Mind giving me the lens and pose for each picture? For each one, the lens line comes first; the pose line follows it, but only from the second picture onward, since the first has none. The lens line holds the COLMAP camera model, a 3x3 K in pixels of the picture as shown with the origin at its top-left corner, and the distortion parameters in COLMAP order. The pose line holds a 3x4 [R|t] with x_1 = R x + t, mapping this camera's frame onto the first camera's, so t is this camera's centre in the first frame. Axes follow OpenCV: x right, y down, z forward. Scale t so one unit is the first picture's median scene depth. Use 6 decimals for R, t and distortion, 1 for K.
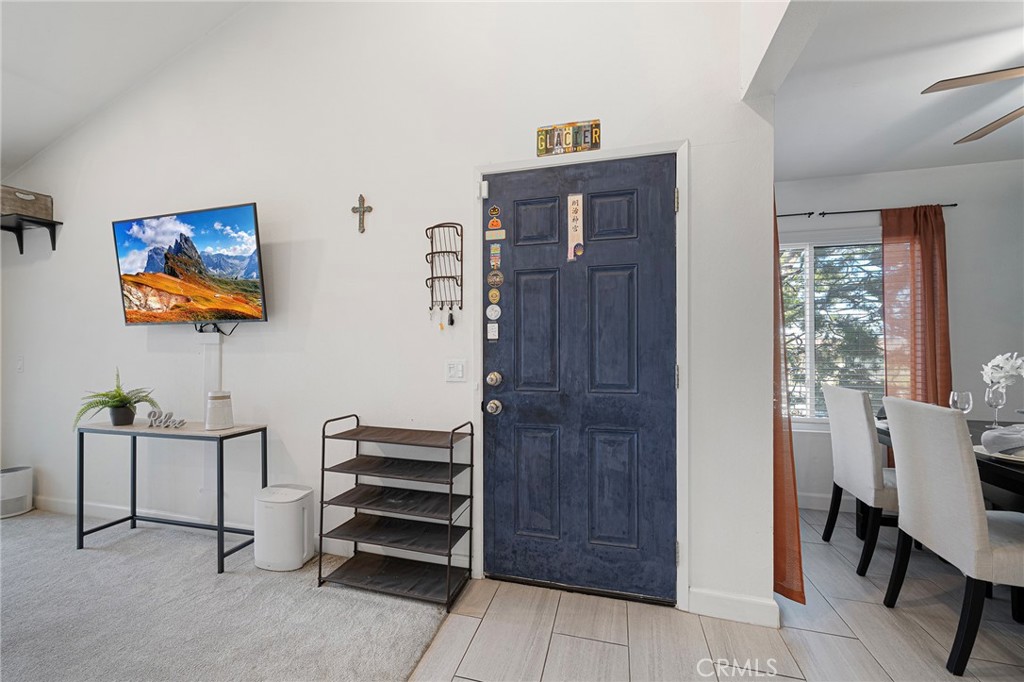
lens RADIAL K [[407.0, 0, 510.9], [0, 407.0, 344.7], [0, 0, 1]] dist [0.000522, 0.000351]
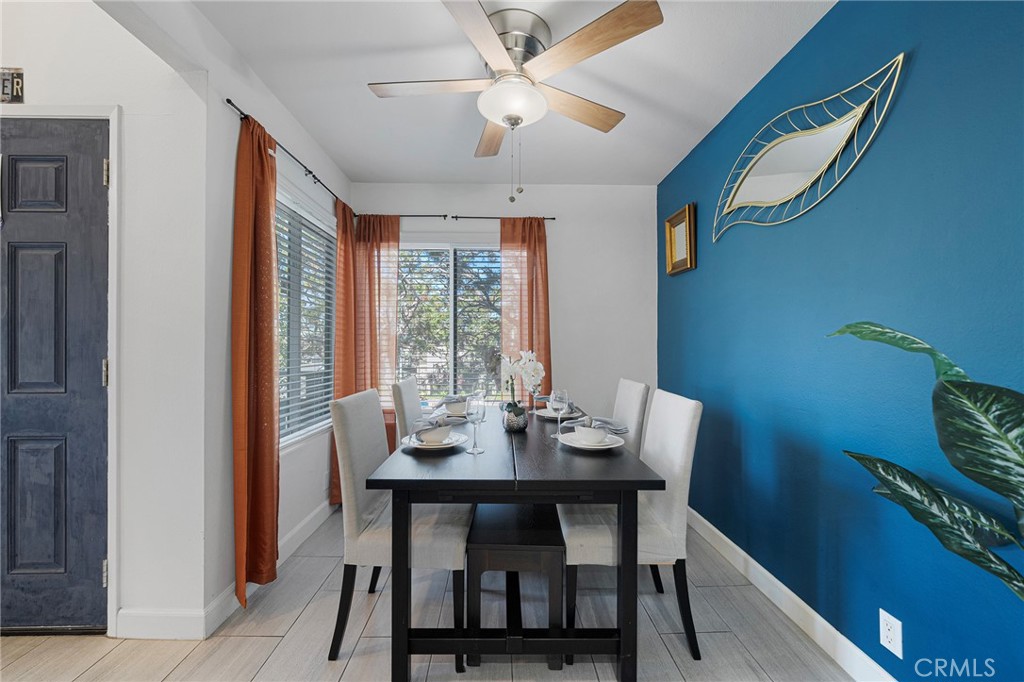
lens RADIAL K [[412.7, 0, 510.4], [0, 412.7, 345.9], [0, 0, 1]] dist [-0.000416, 0.000165]
pose [[0.962975, 0.004929, 0.269546, 0.933867], [-0.004397, 0.999987, -0.002578, 0.017685], [-0.269555, 0.001297, 0.962984, -0.090411]]
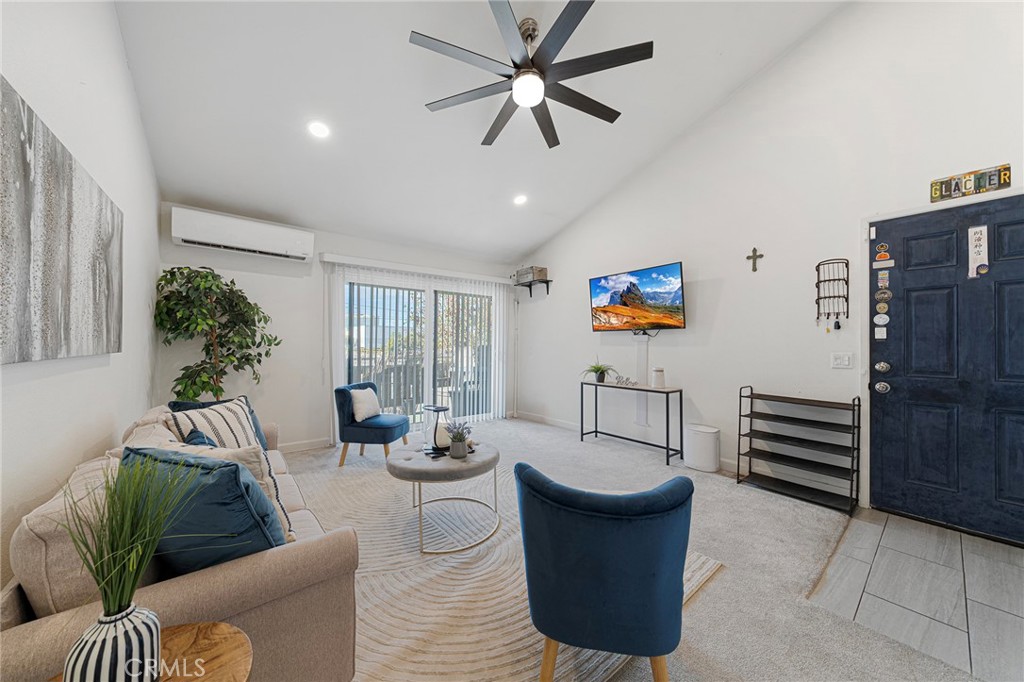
lens RADIAL K [[349.1, 0, 507.4], [0, 349.1, 339.5], [0, 0, 1]] dist [-0.002619, 0.000173]
pose [[0.801062, -0.000195, -0.598581, -0.369782], [-0.001928, 0.999994, -0.002906, -0.005453], [0.598578, 0.003482, 0.801057, -0.756271]]
